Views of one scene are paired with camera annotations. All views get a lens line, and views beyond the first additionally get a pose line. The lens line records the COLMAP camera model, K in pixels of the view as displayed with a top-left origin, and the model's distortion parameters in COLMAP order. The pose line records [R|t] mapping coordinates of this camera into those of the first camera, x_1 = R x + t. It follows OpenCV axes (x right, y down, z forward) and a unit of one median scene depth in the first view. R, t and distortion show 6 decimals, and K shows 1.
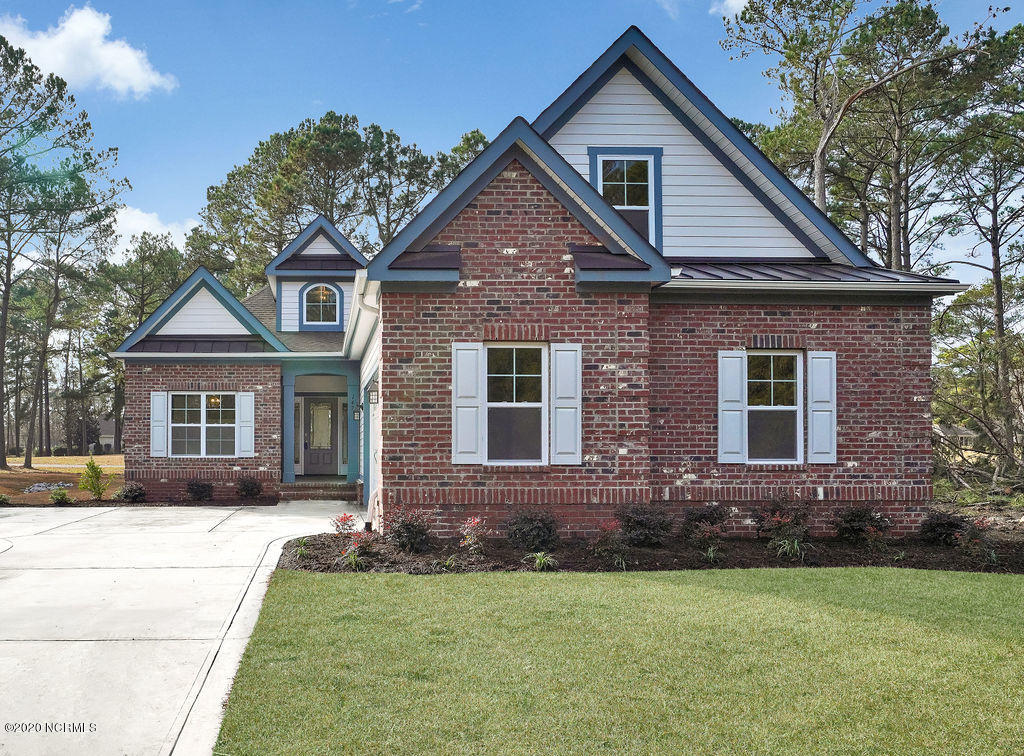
lens RADIAL K [[750.2, 0, 448.4], [0, 750.2, 434.9], [0, 0, 1]] dist [-0.021829, 0.007189]
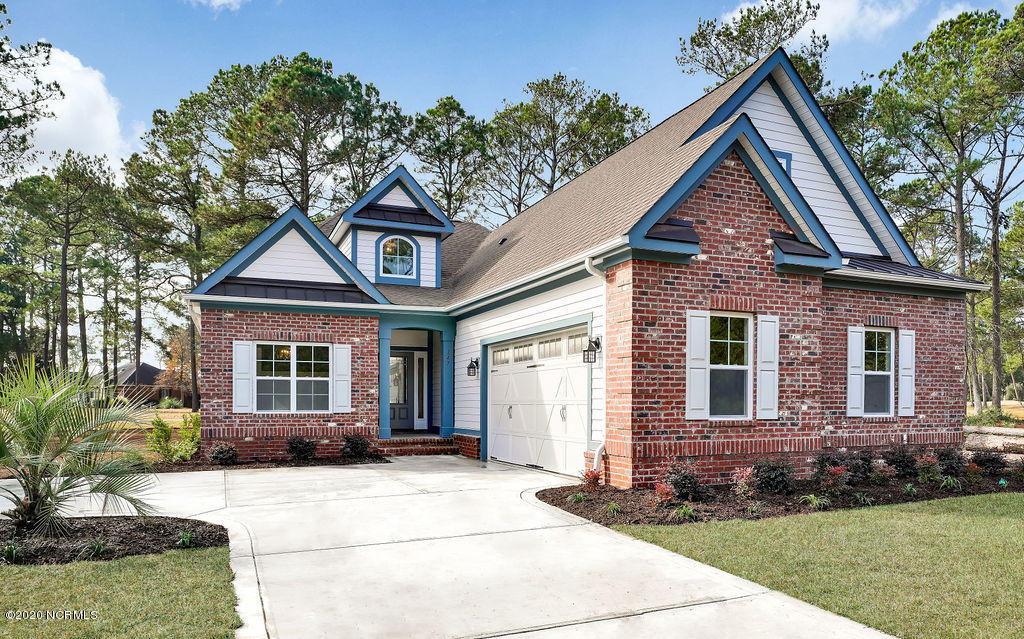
lens RADIAL K [[683.9, 0, 572.6], [0, 683.9, 399.0], [0, 0, 1]] dist [-0.011211, 0.013930]
pose [[0.921472, 0.001416, 0.388443, -0.497721], [-0.008324, 0.999836, 0.016099, -0.005985], [-0.388357, -0.018068, 0.921332, 0.127010]]
